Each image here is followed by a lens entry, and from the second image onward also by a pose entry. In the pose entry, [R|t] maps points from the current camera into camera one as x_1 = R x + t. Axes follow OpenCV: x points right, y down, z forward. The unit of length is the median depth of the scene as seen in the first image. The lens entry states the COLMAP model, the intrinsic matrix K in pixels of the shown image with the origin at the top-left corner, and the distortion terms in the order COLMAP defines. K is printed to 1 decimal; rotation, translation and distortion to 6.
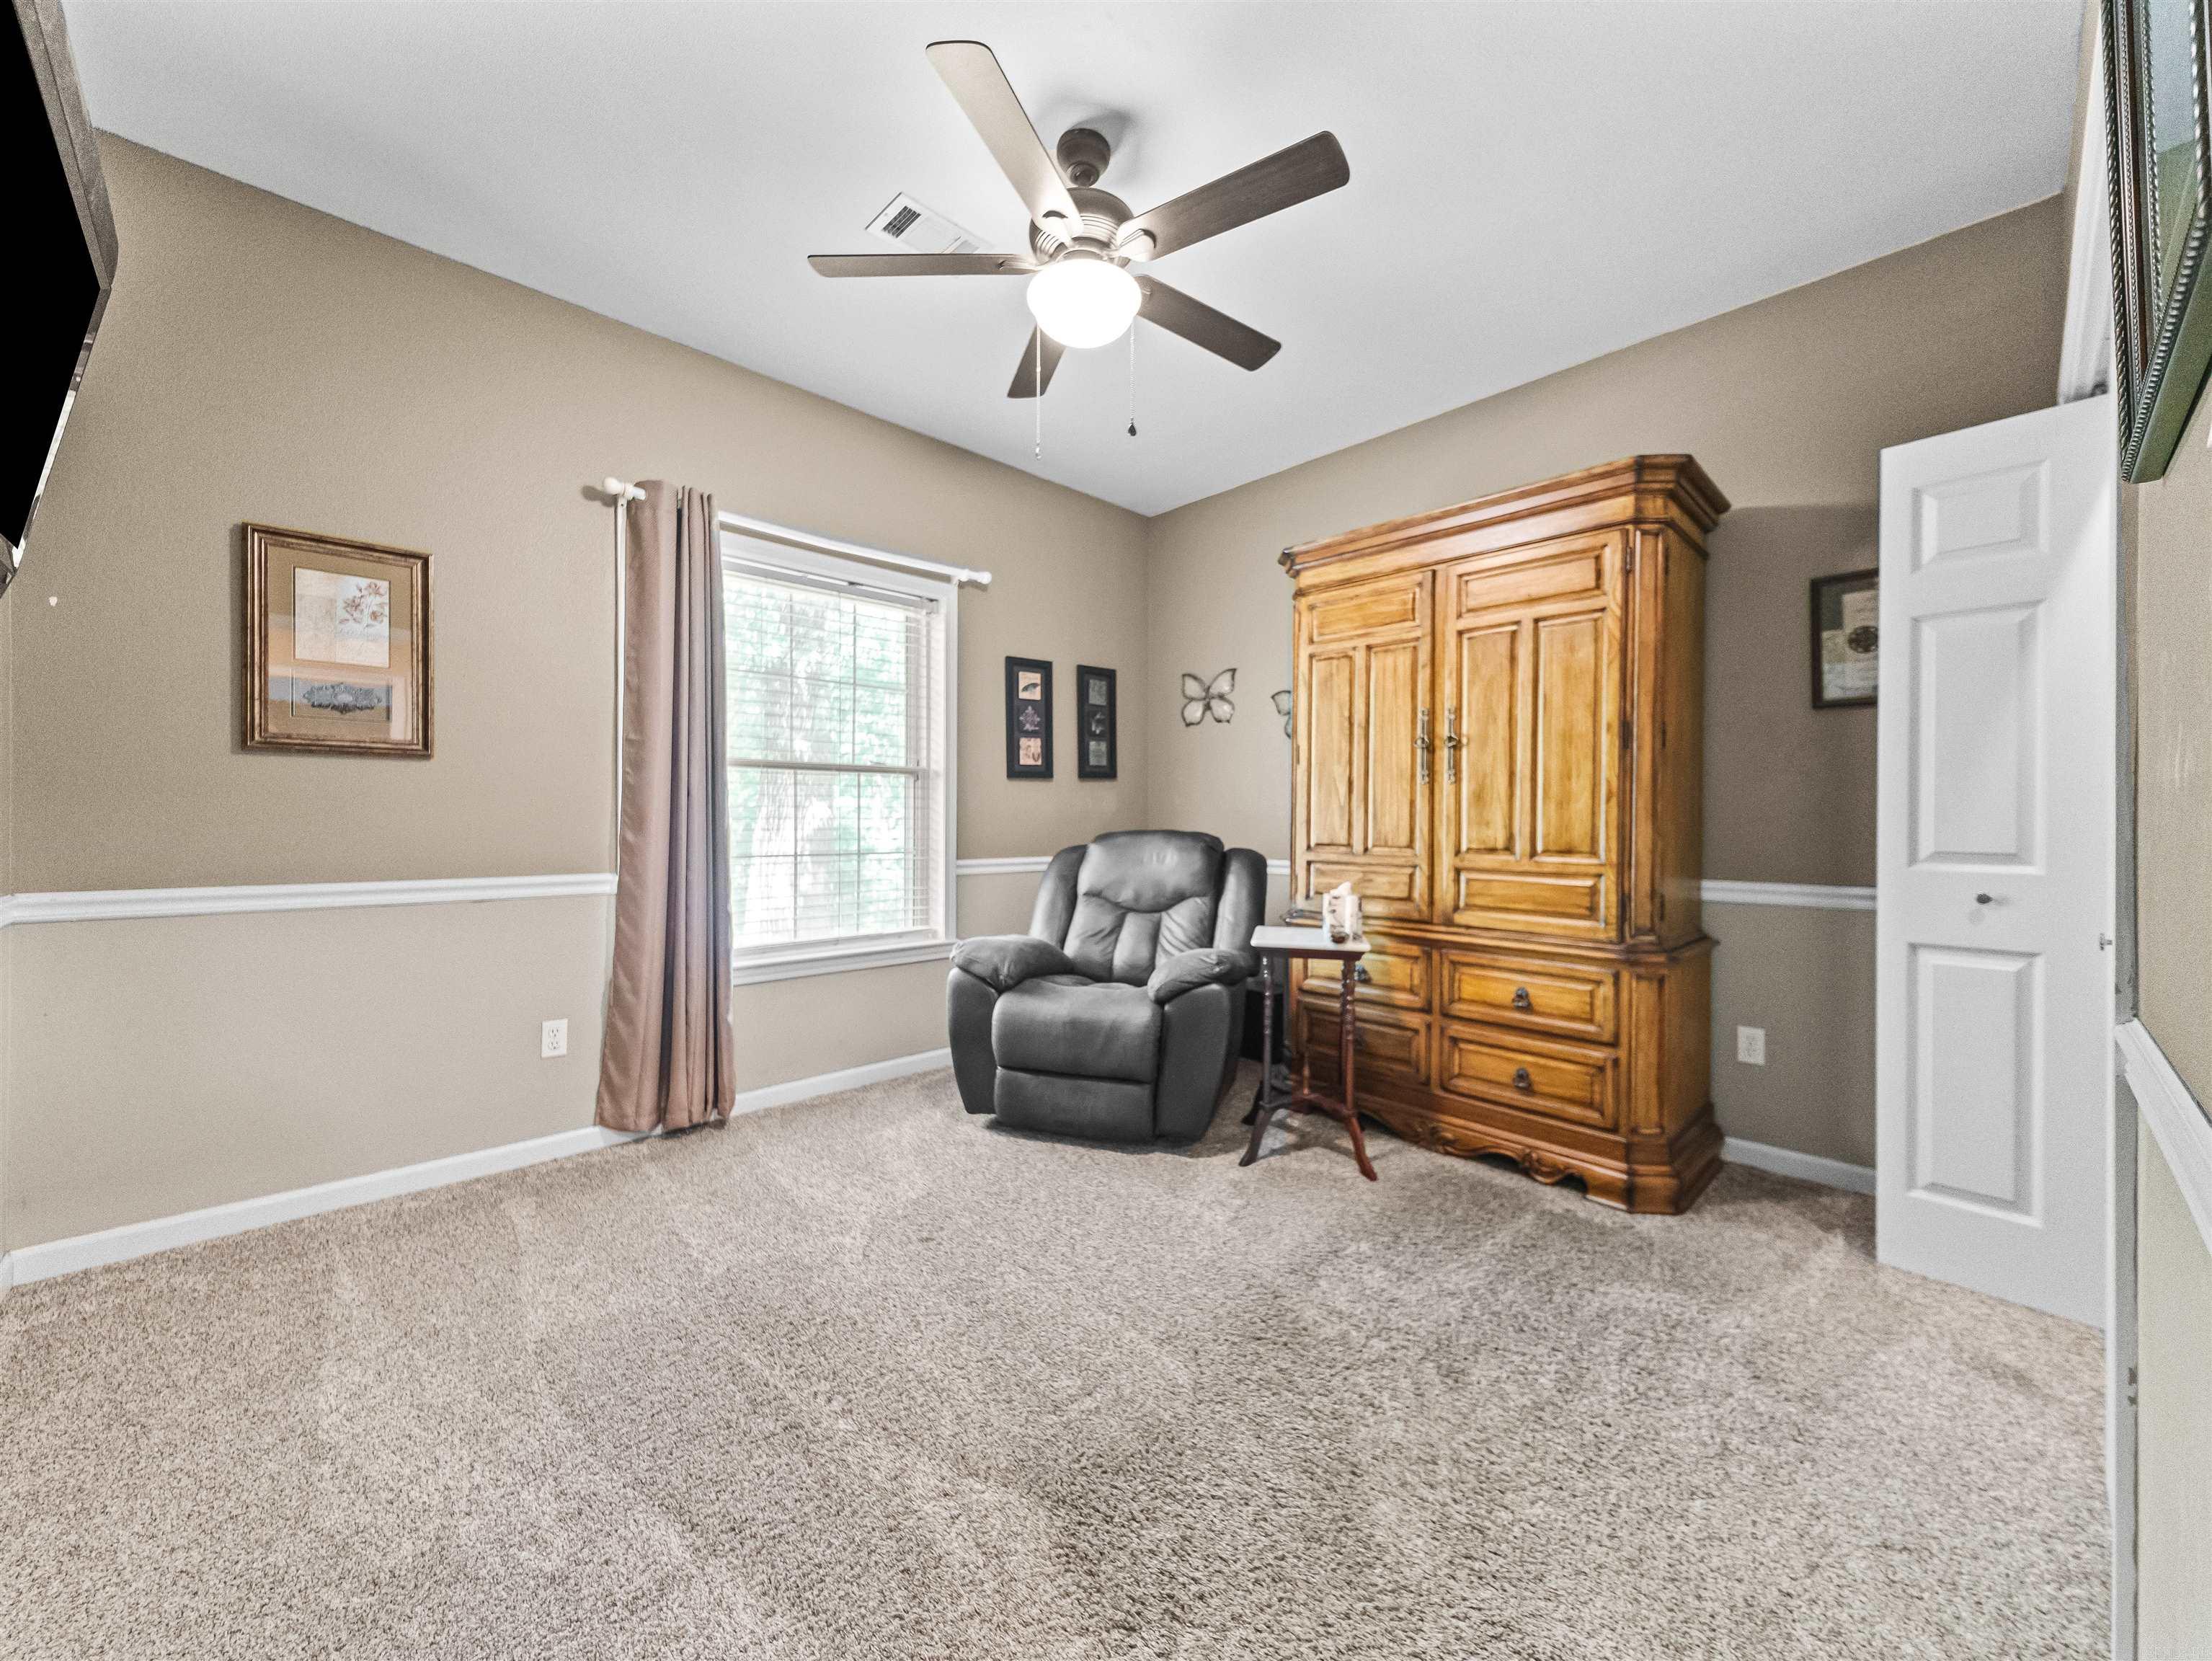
lens RADIAL K [[854.9, 0, 1110.9], [0, 854.9, 837.4], [0, 0, 1]] dist [0.033702, -0.011897]
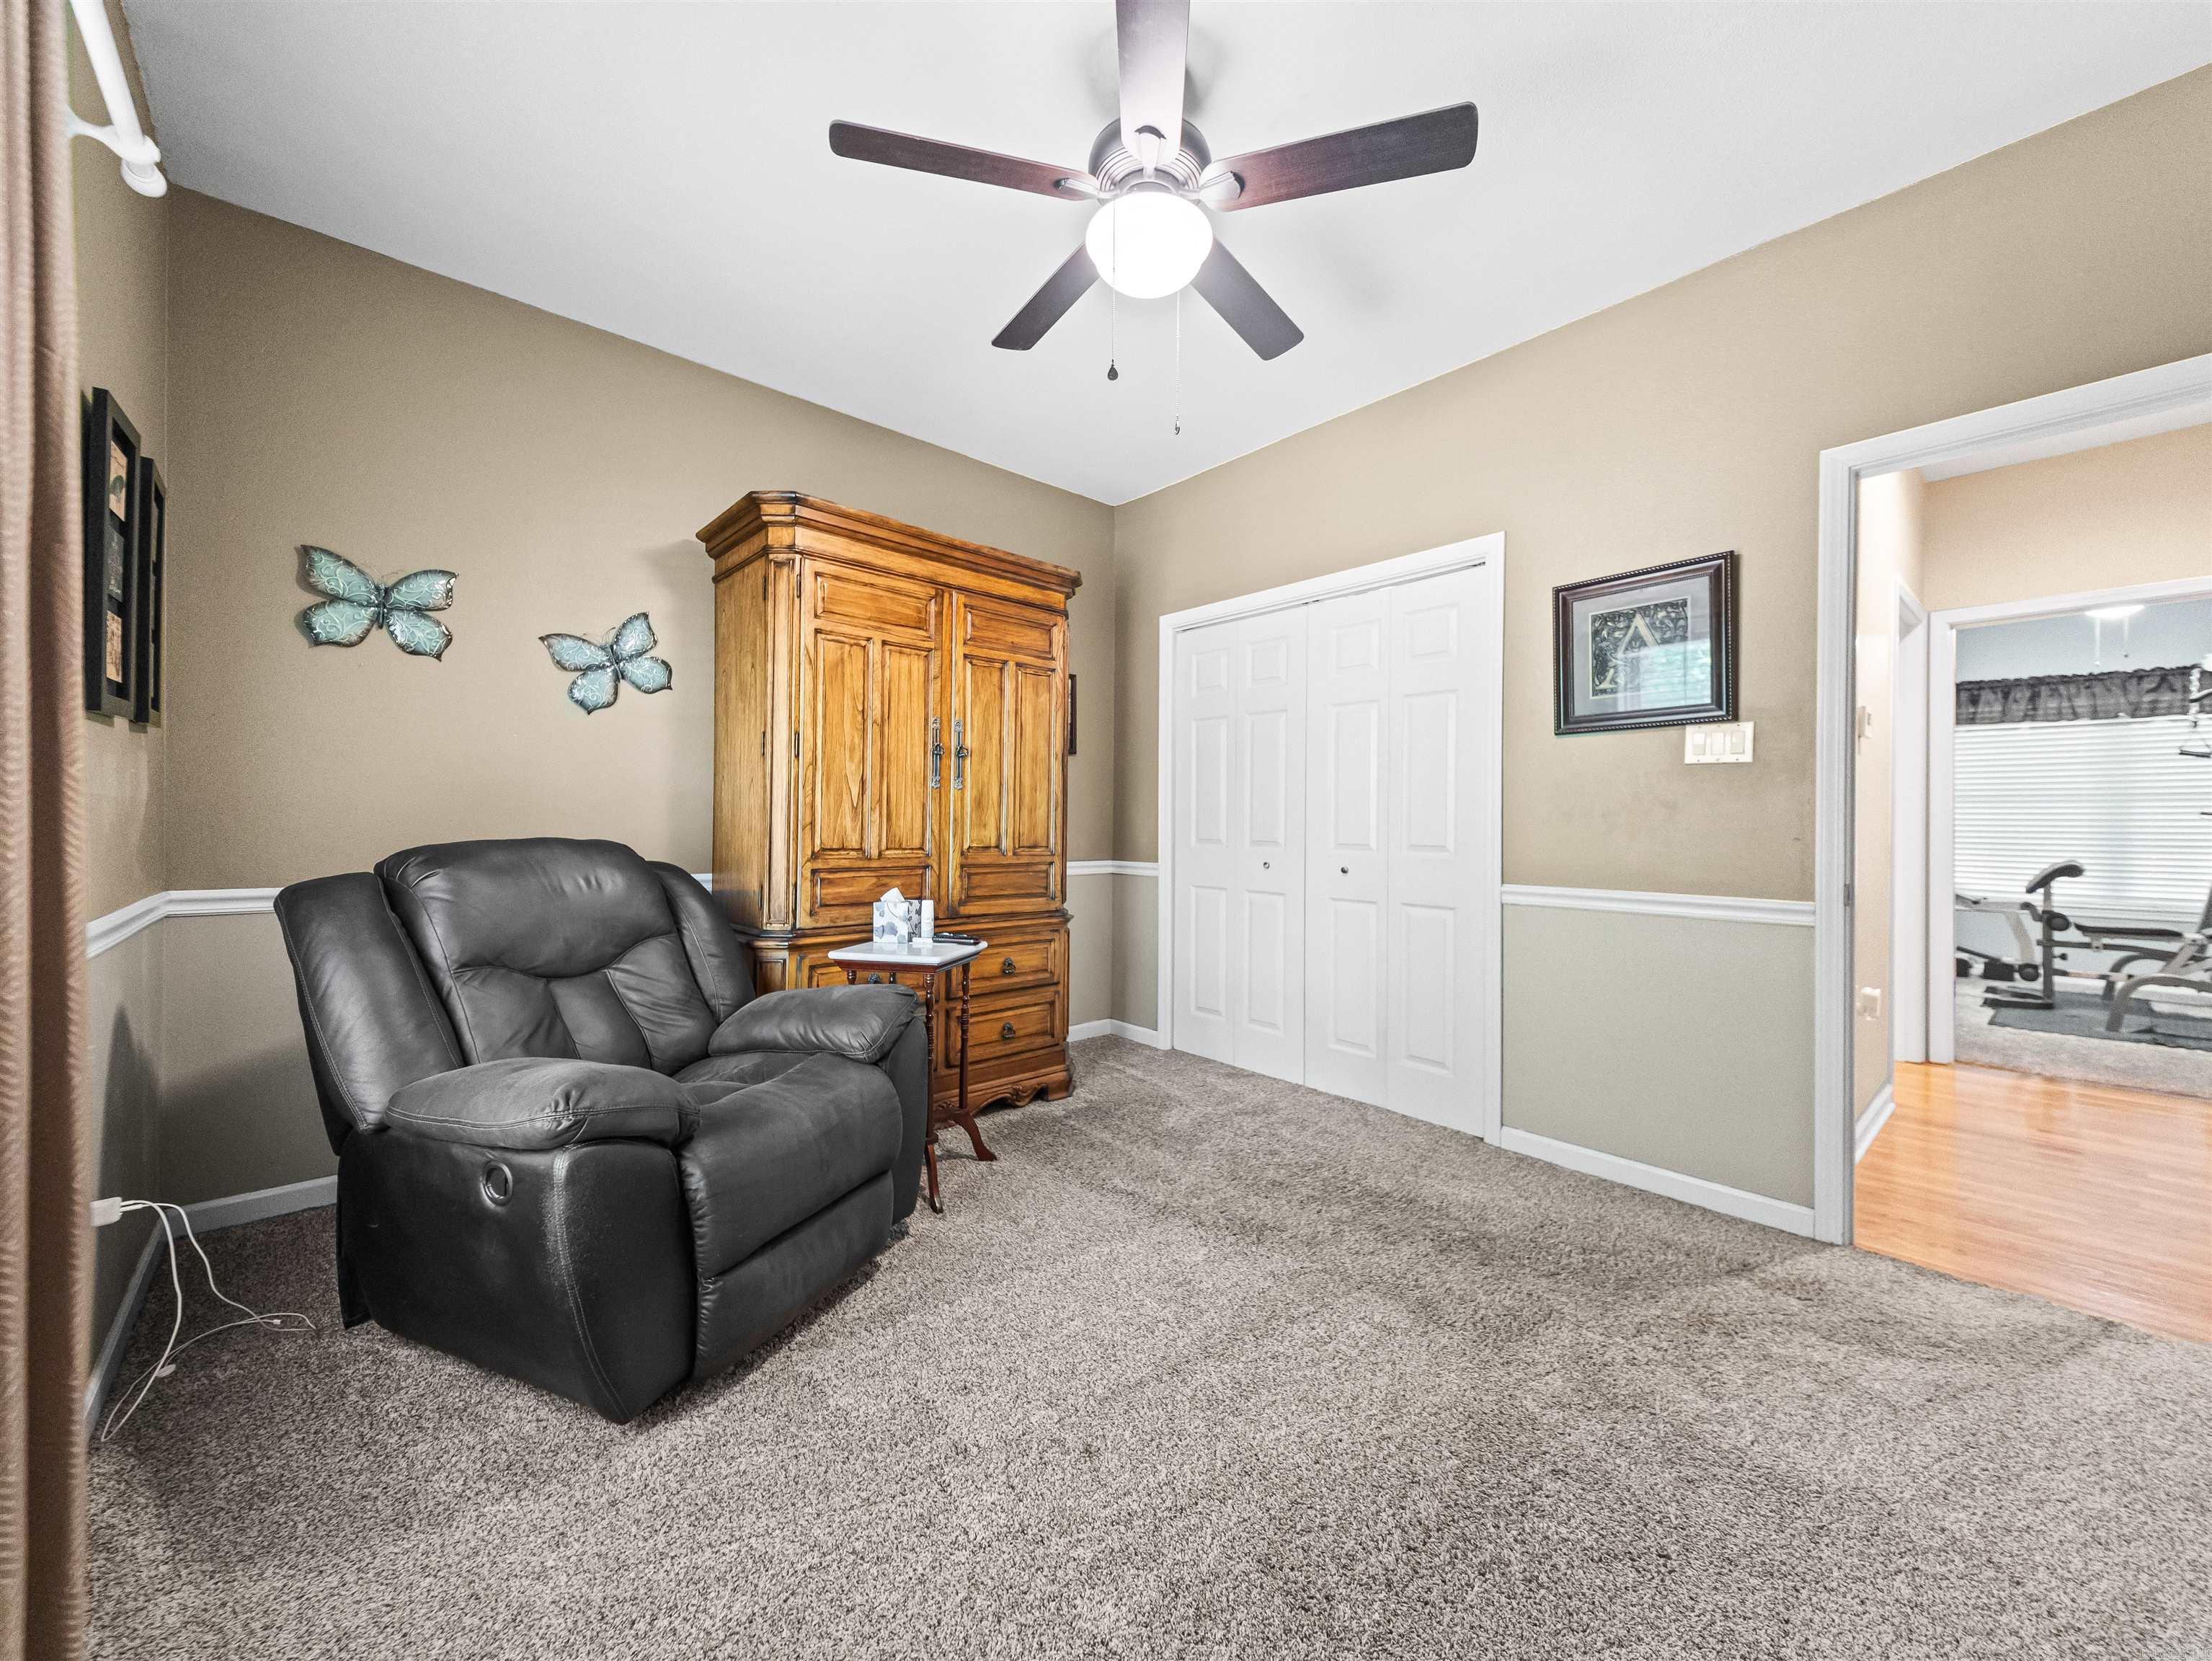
lens RADIAL K [[854.9, 0, 1110.9], [0, 854.9, 837.4], [0, 0, 1]] dist [0.033702, -0.011897]
pose [[0.036489, -0.023032, 0.999069, -0.702933], [0.010336, 0.999690, 0.022669, -0.024043], [-0.999281, 0.009499, 0.036716, 0.759683]]
